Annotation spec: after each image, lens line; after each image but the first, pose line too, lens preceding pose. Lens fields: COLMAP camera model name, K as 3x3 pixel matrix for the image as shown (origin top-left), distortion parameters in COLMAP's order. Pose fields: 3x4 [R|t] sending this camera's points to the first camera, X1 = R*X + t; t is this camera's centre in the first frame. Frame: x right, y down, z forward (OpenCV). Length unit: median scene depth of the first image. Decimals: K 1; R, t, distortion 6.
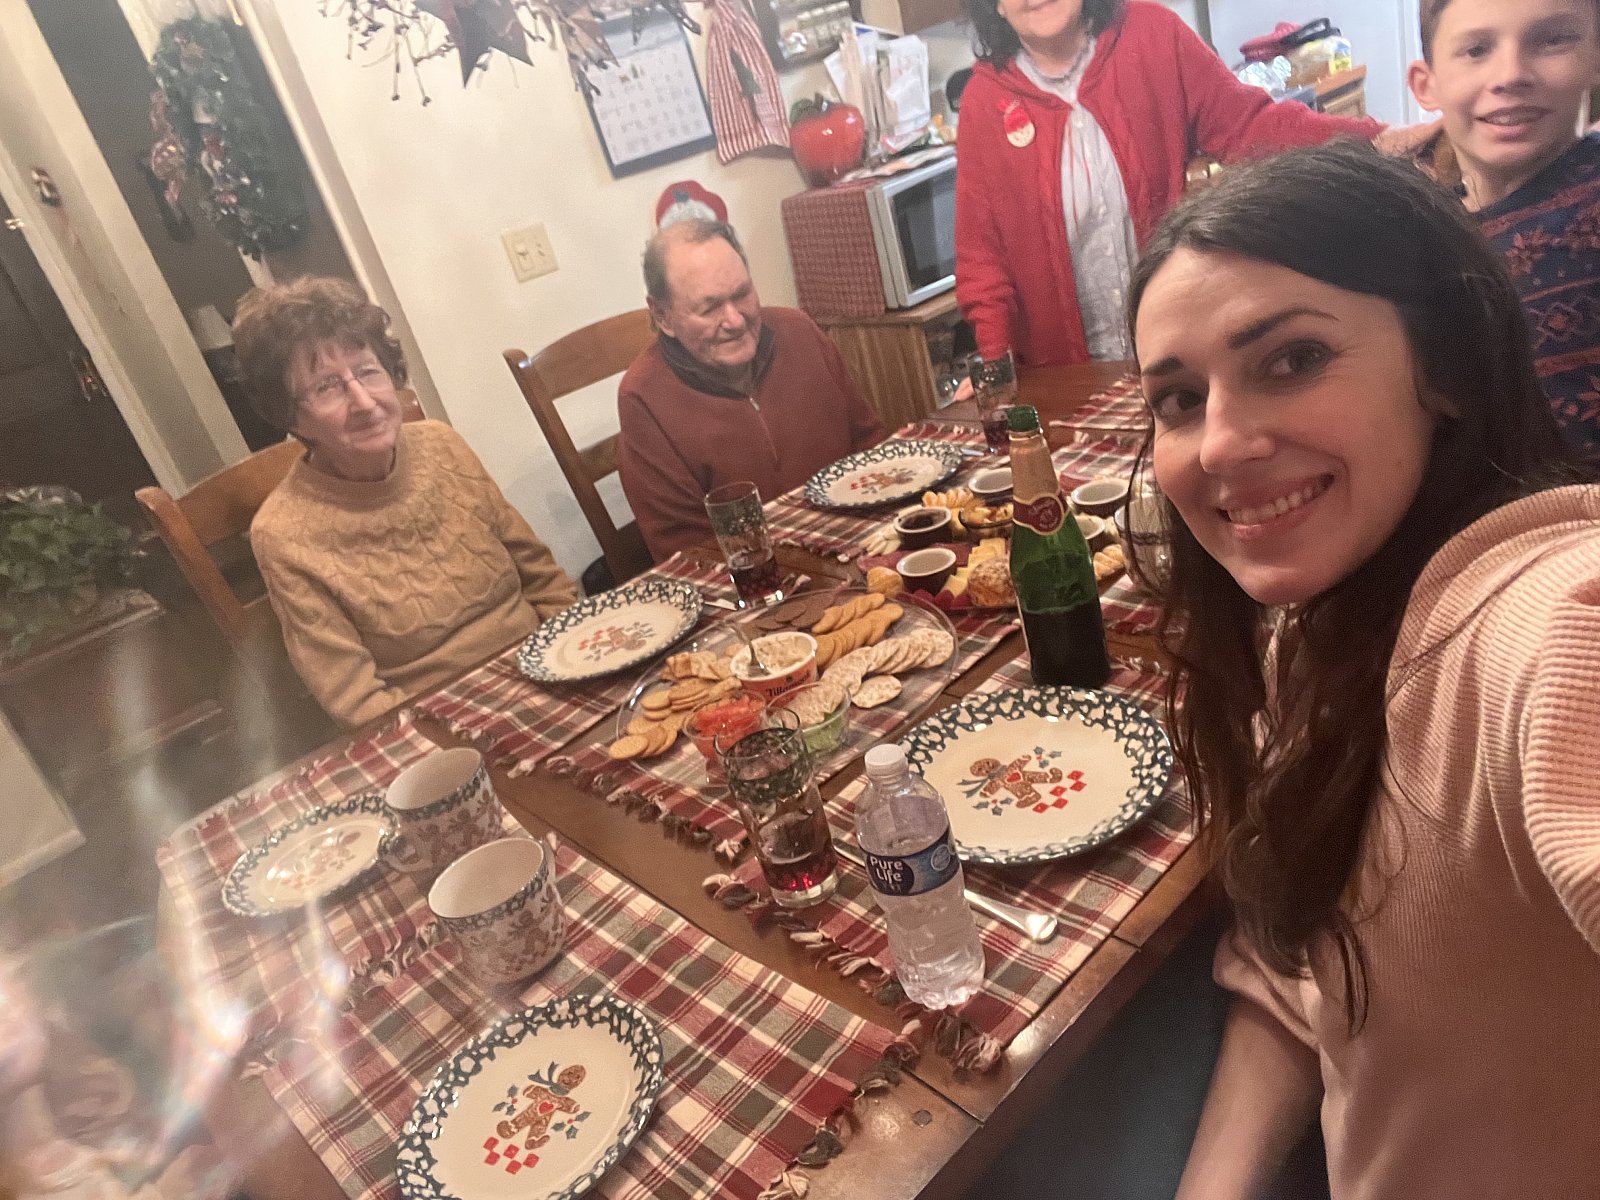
lens RADIAL K [[1113.7, 0, 806.8], [0, 1113.7, 602.0], [0, 0, 1]] dist [0.017764, -0.017166]
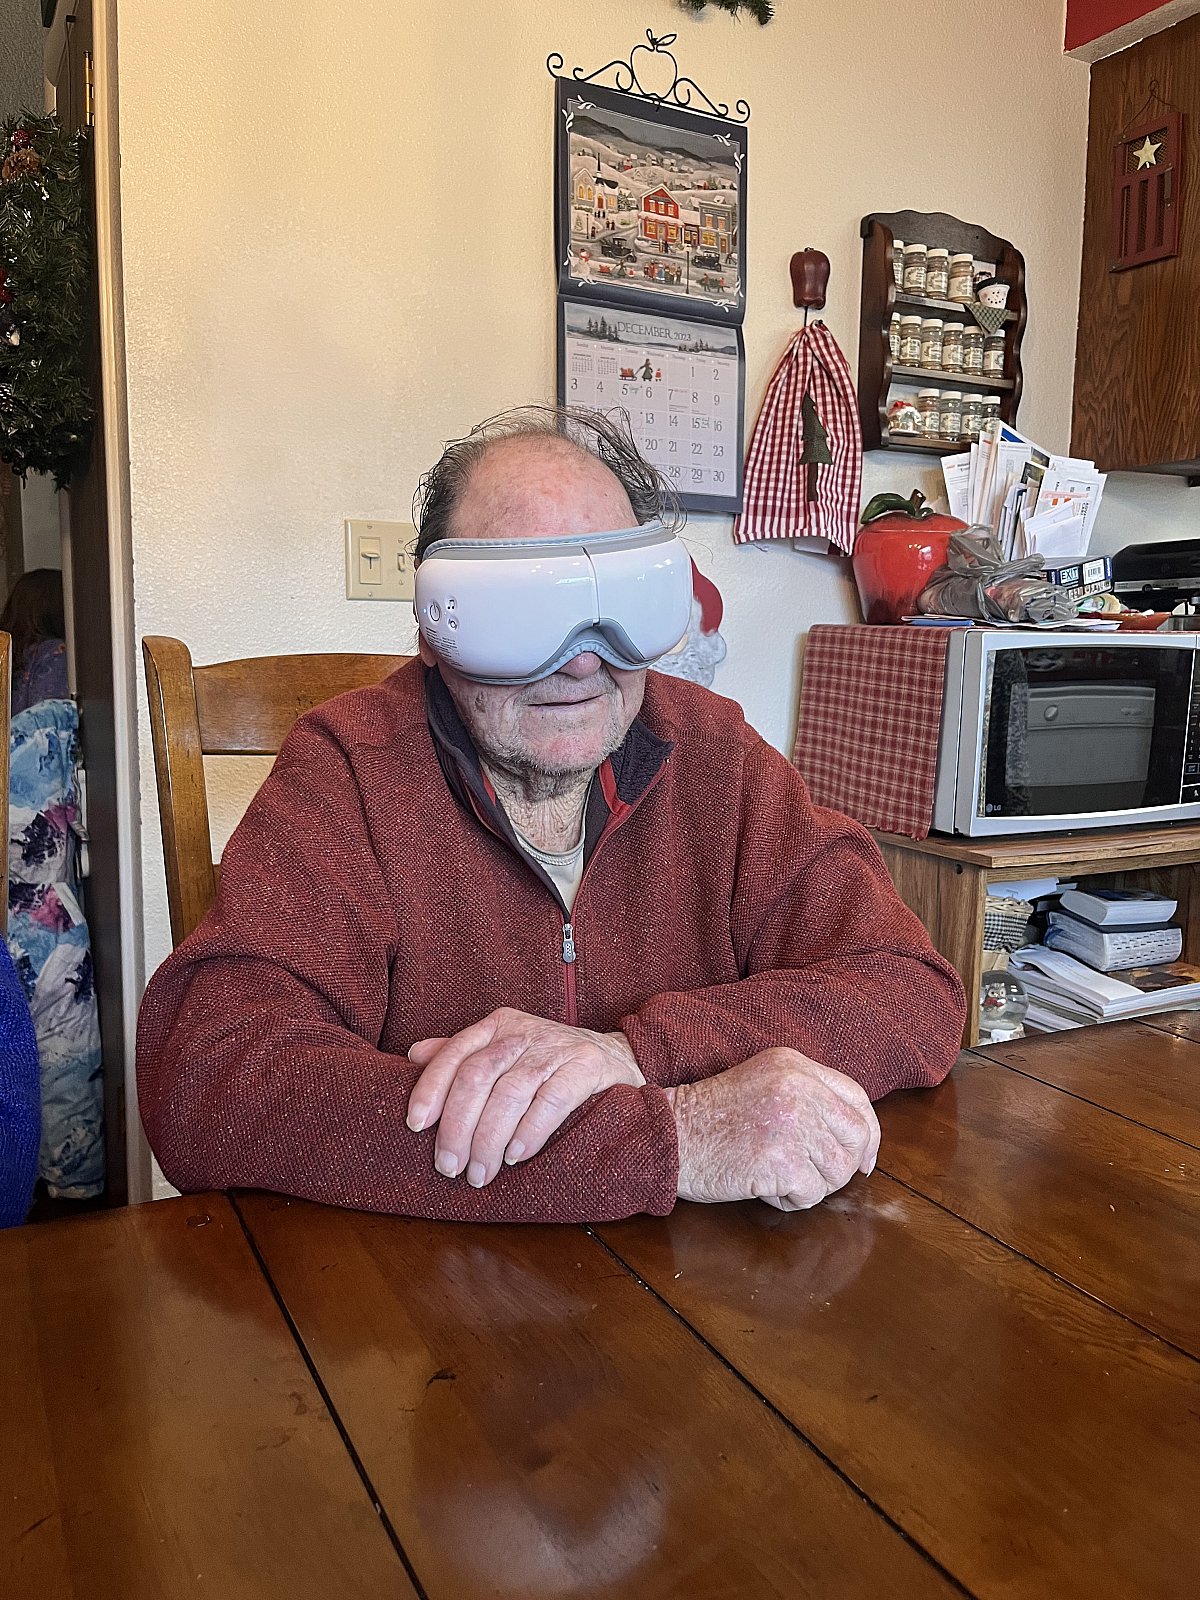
lens RADIAL K [[1201.7, 0, 600.8], [0, 1201.7, 806.2], [0, 0, 1]] dist [0.039695, -0.056310]
pose [[0.934049, 0.298372, -0.196282, 0.051247], [-0.340672, 0.909332, -0.238866, -0.113104], [0.107214, 0.289981, 0.951008, 0.651447]]
